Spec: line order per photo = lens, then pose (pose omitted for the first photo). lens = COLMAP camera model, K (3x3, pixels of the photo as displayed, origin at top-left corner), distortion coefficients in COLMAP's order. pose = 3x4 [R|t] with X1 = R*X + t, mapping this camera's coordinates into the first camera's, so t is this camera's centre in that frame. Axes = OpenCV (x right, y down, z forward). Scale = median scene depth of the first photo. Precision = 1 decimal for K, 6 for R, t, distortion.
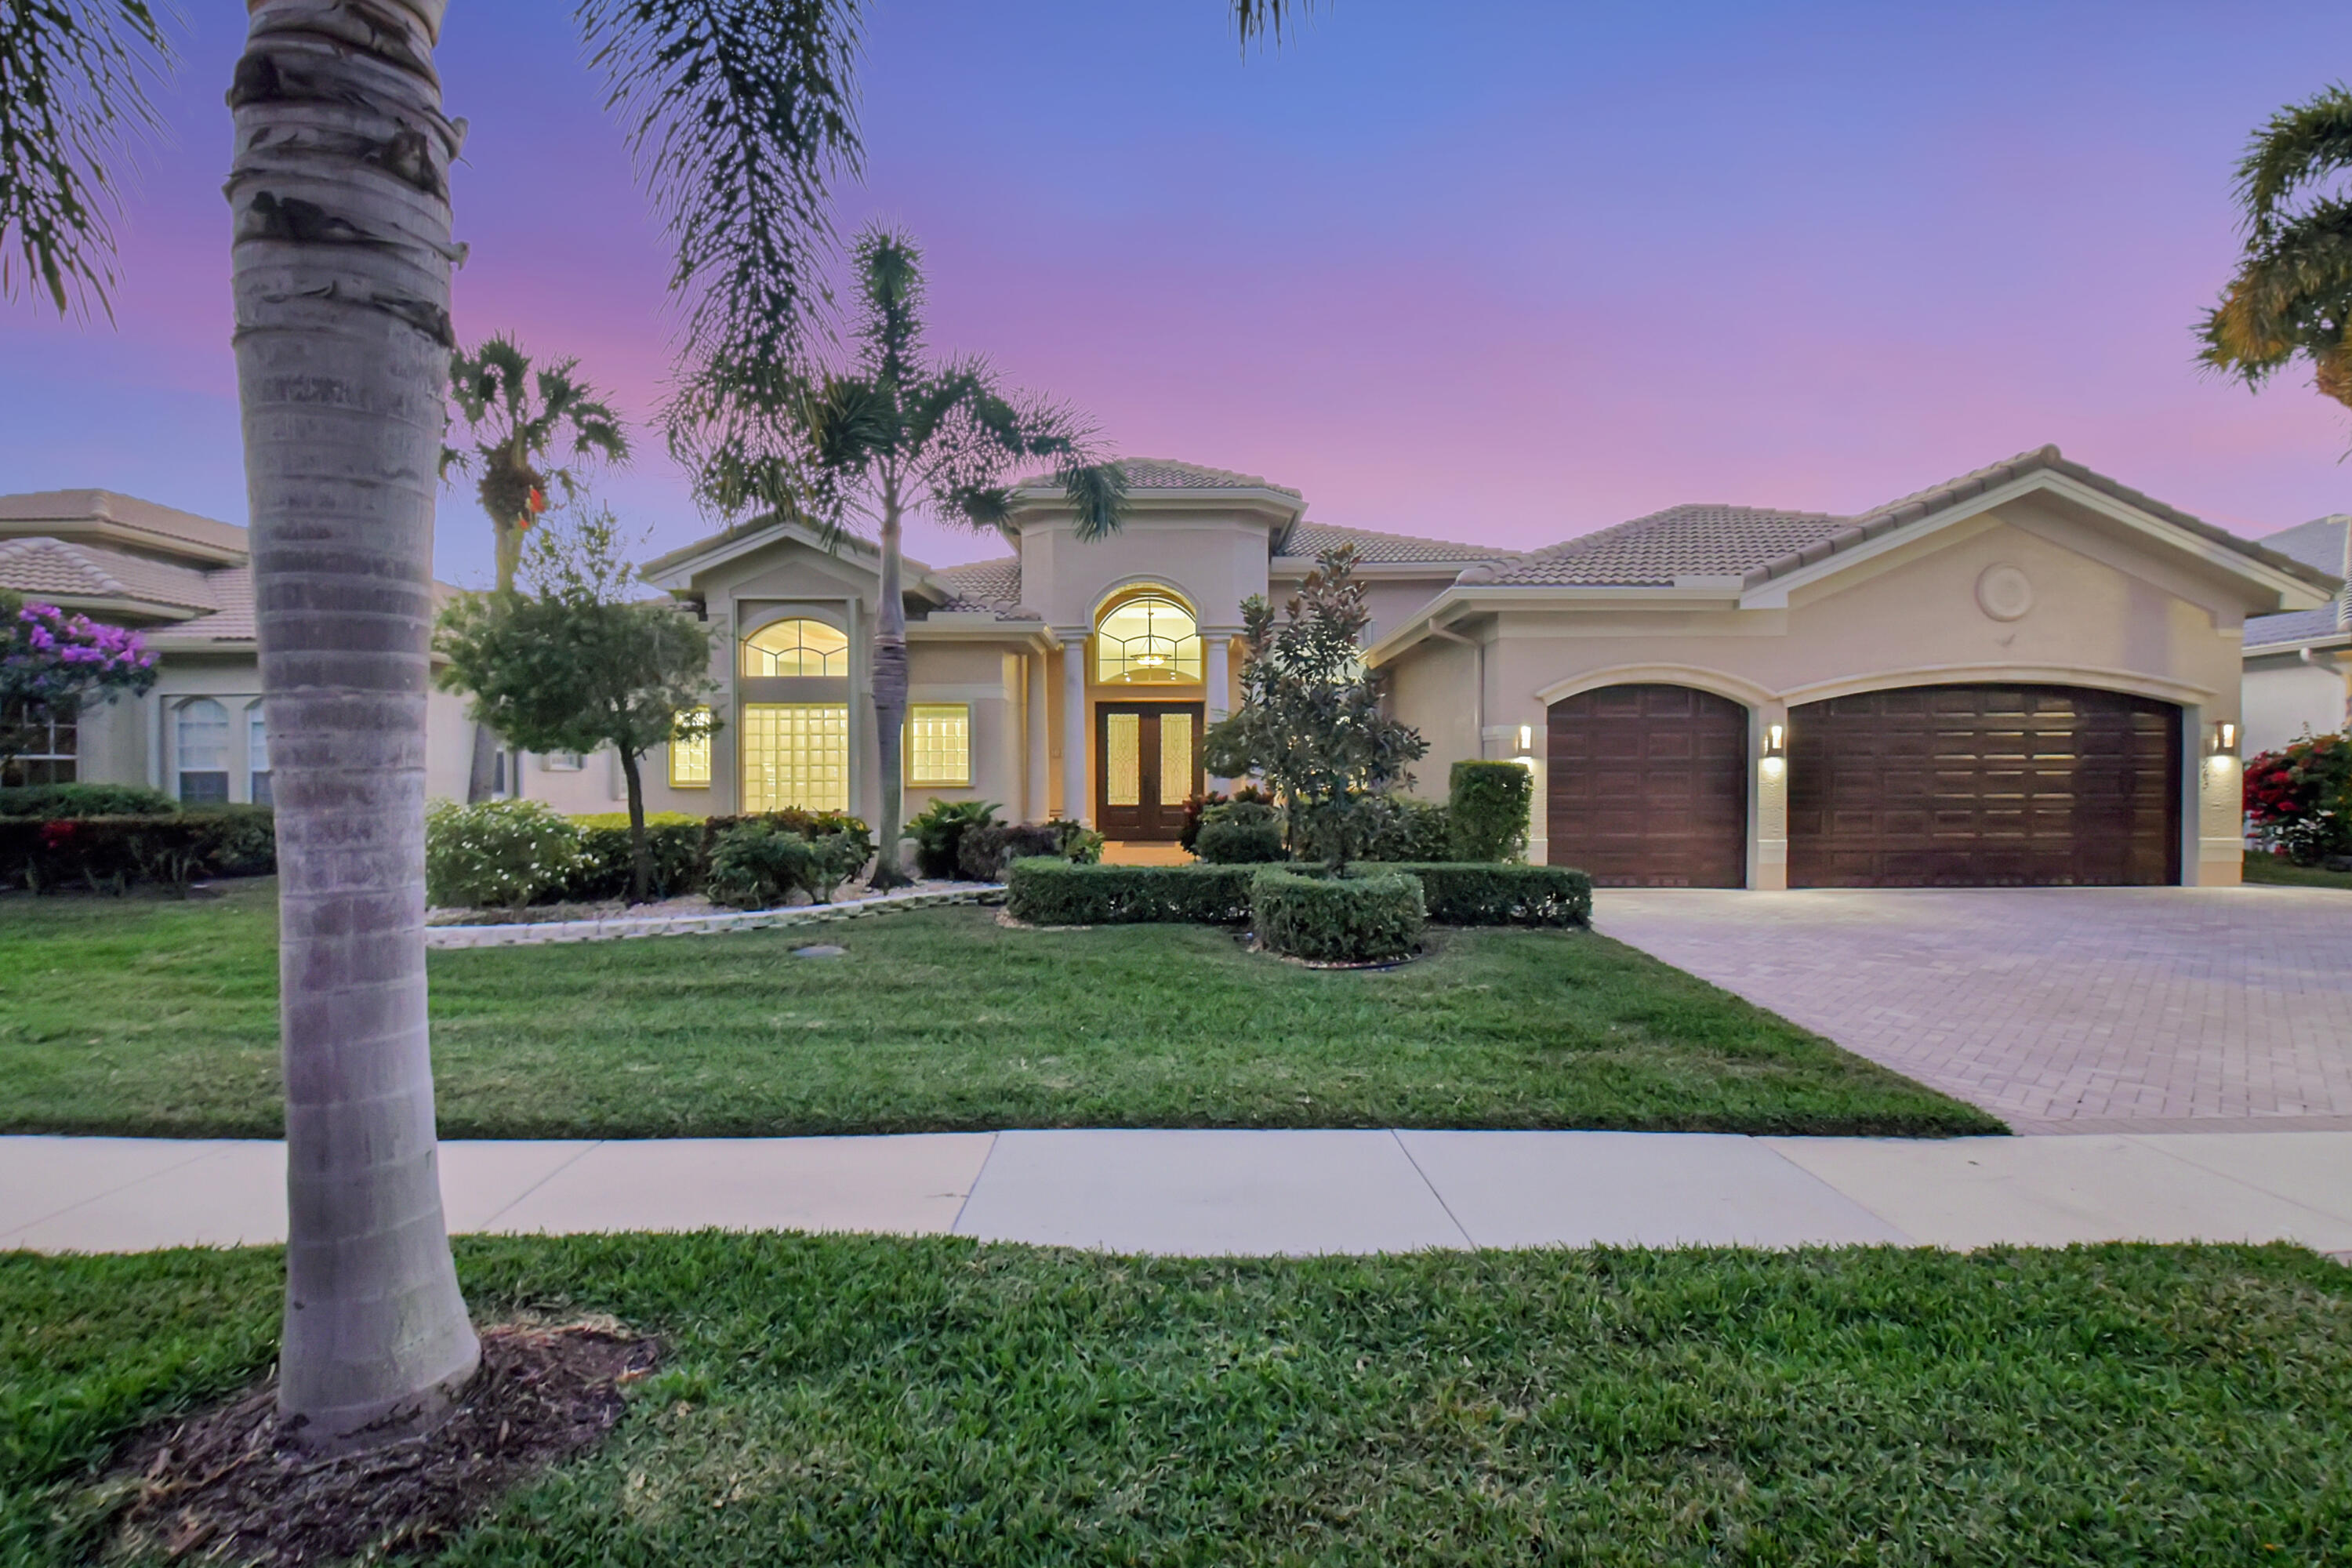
lens RADIAL K [[1067.0, 0, 1176.0], [0, 1067.0, 784.0], [0, 0, 1]] dist [-0.020171, -0.000252]
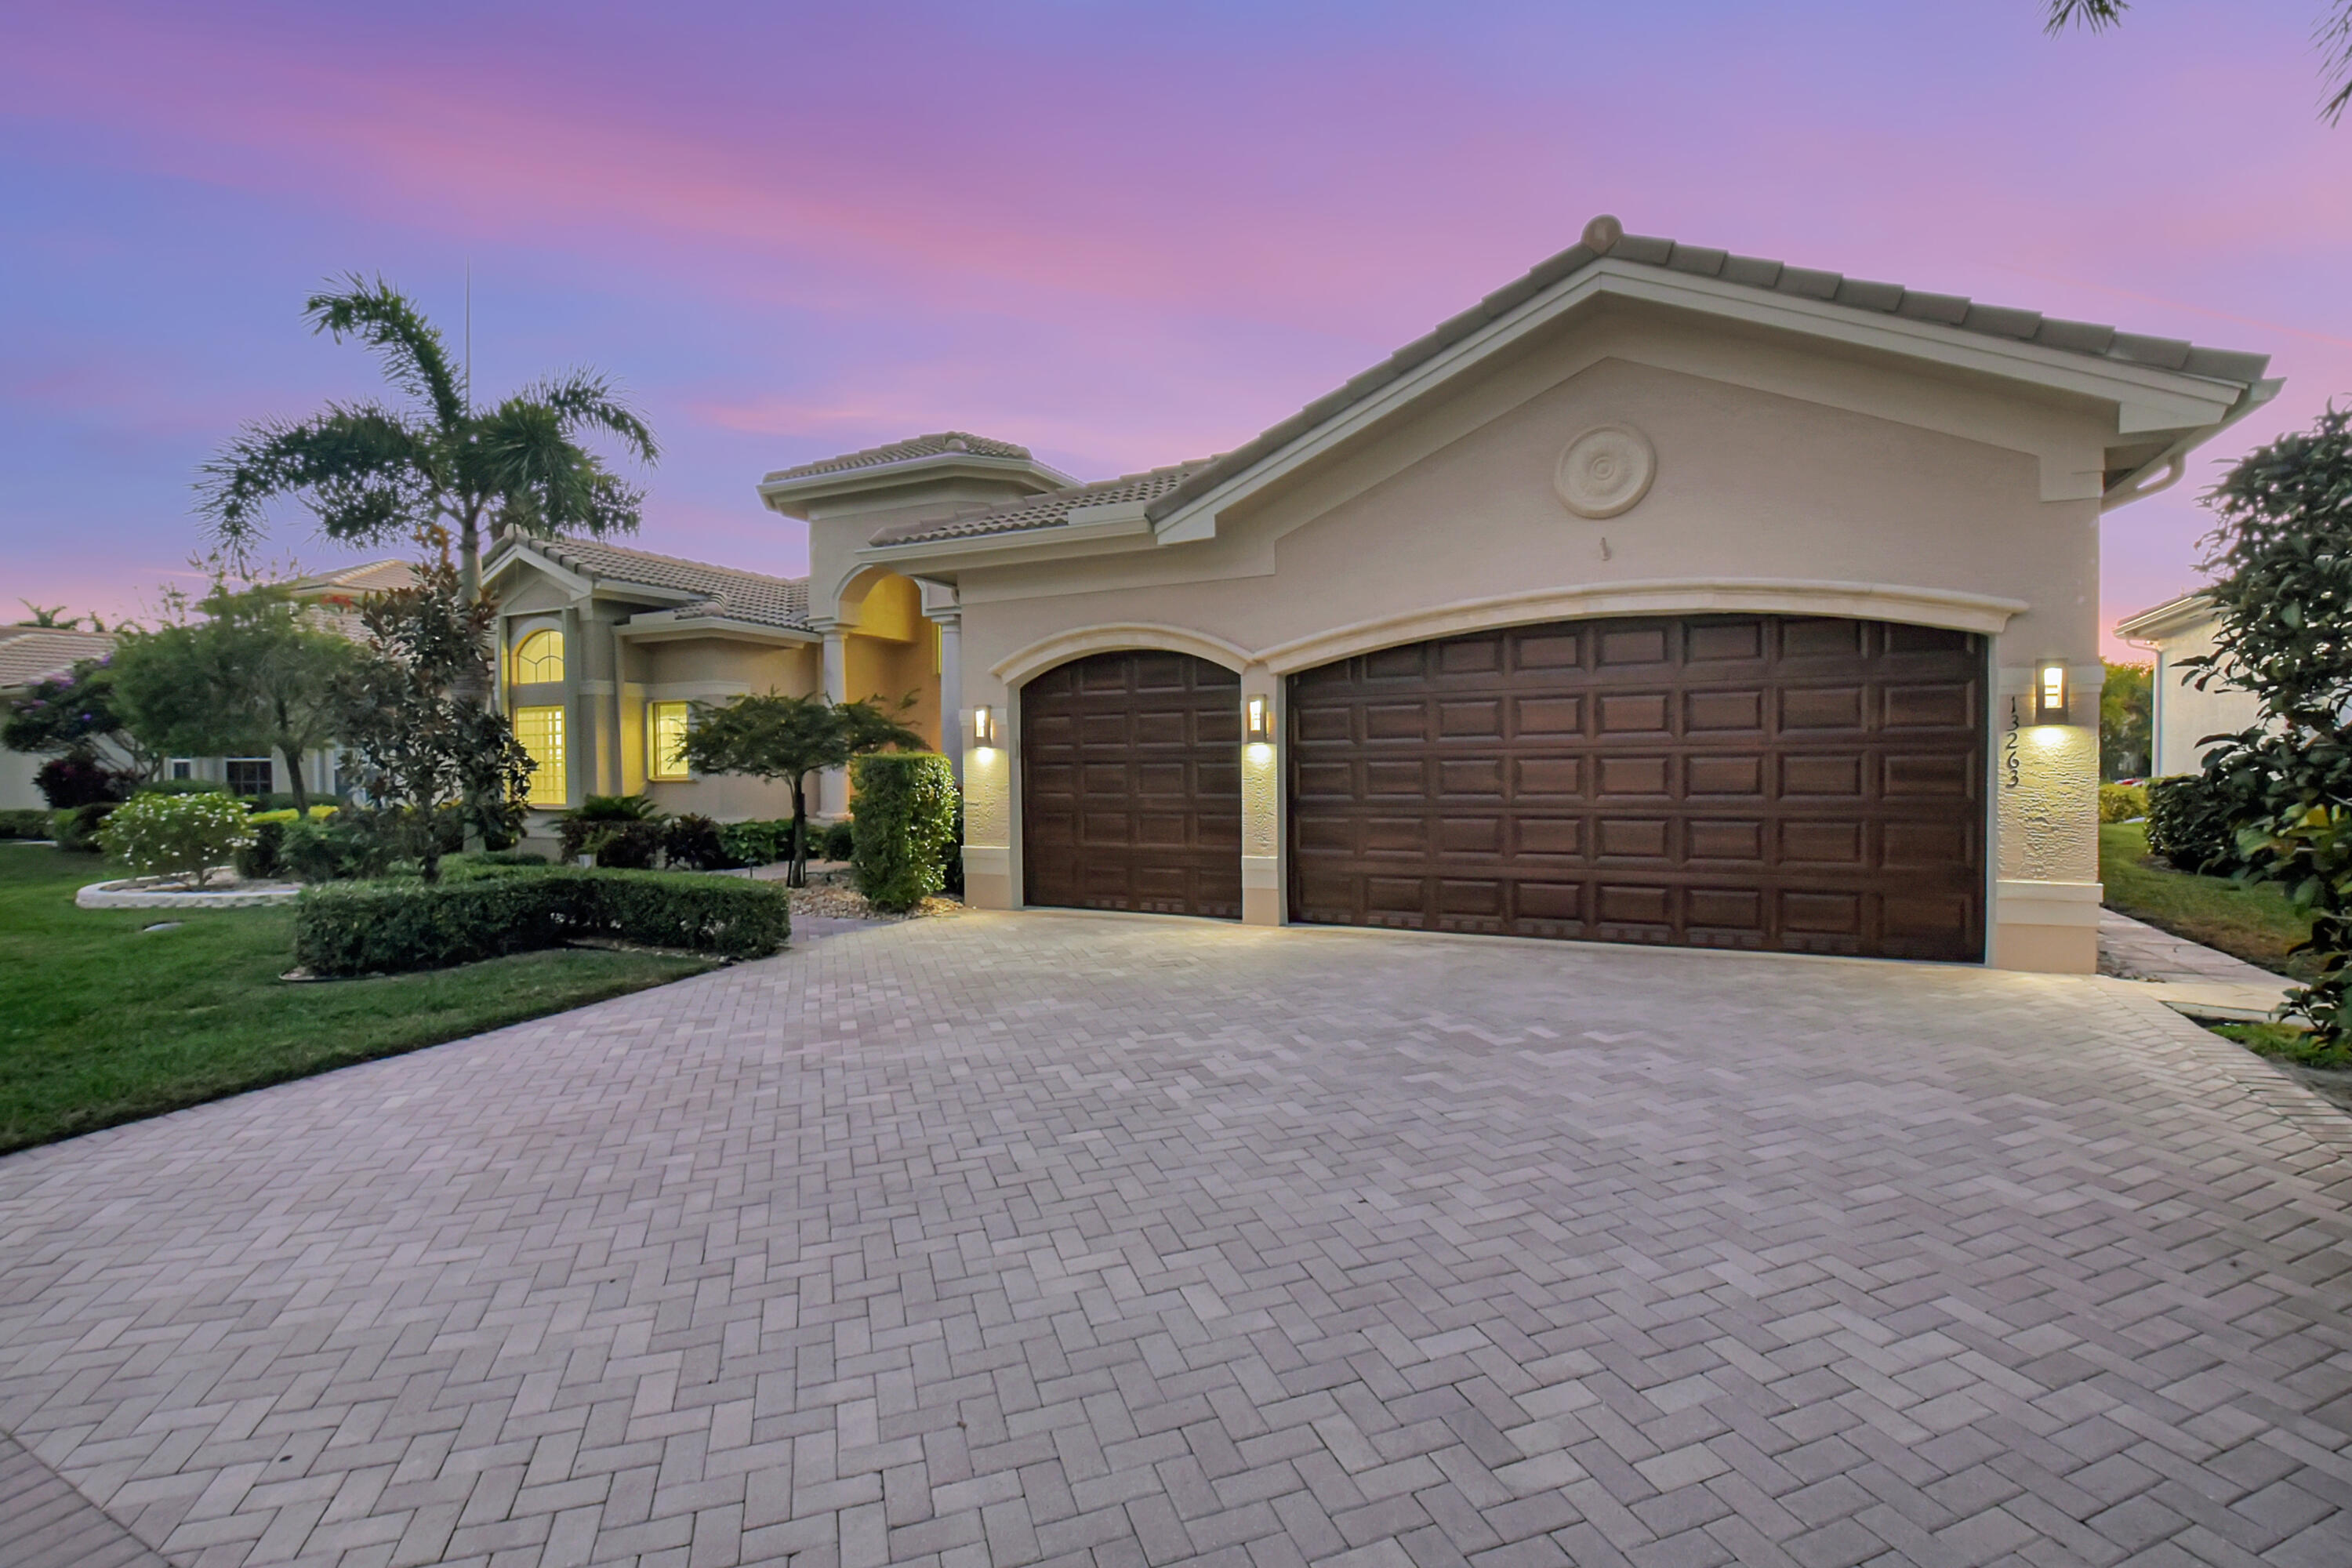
lens RADIAL K [[1067.0, 0, 1176.0], [0, 1067.0, 784.0], [0, 0, 1]] dist [-0.020171, -0.000252]
pose [[0.898911, 0.000816, -0.438130, 0.816659], [0.007798, 0.999810, 0.017863, -0.010056], [0.438061, -0.019474, 0.898734, 0.317308]]
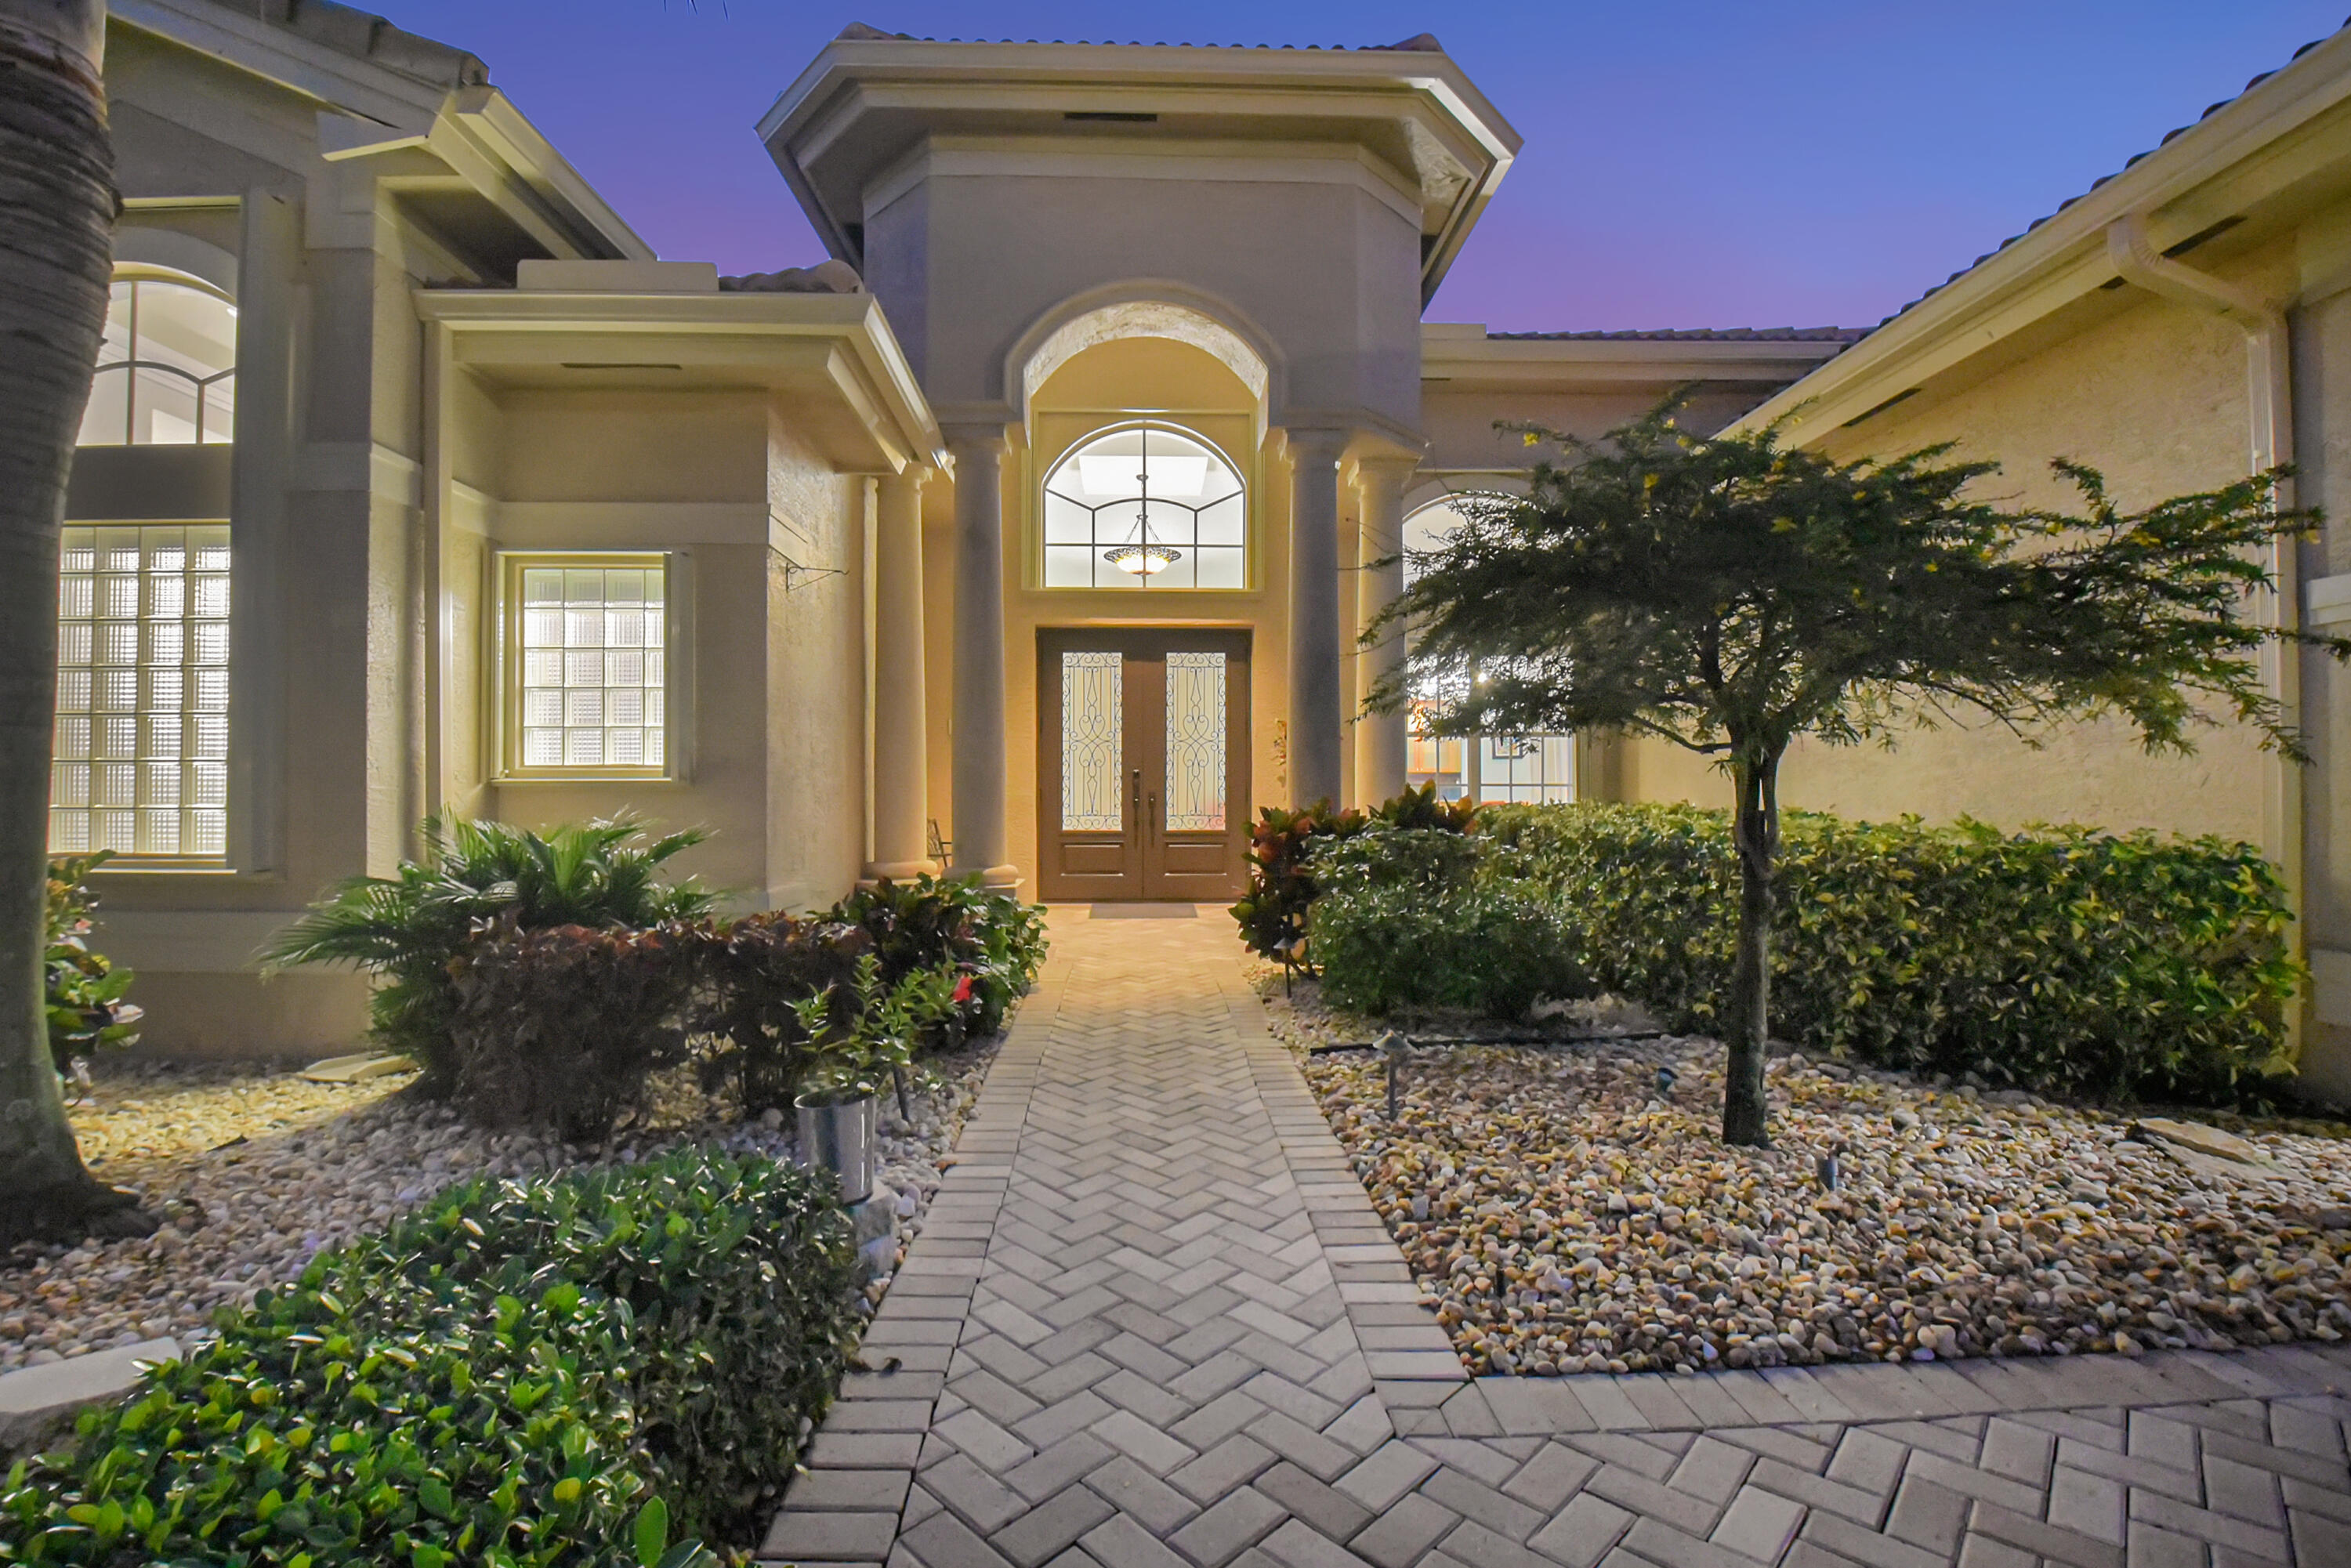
lens RADIAL K [[1066.5, 0, 1175.5], [0, 1066.5, 784.0], [0, 0, 1]] dist [-0.020171, -0.000252]
pose [[0.999591, 0.002210, 0.028515, -0.036261], [-0.001837, 0.999912, -0.013101, 0.005276], [-0.028542, 0.013043, 0.999507, 0.742562]]
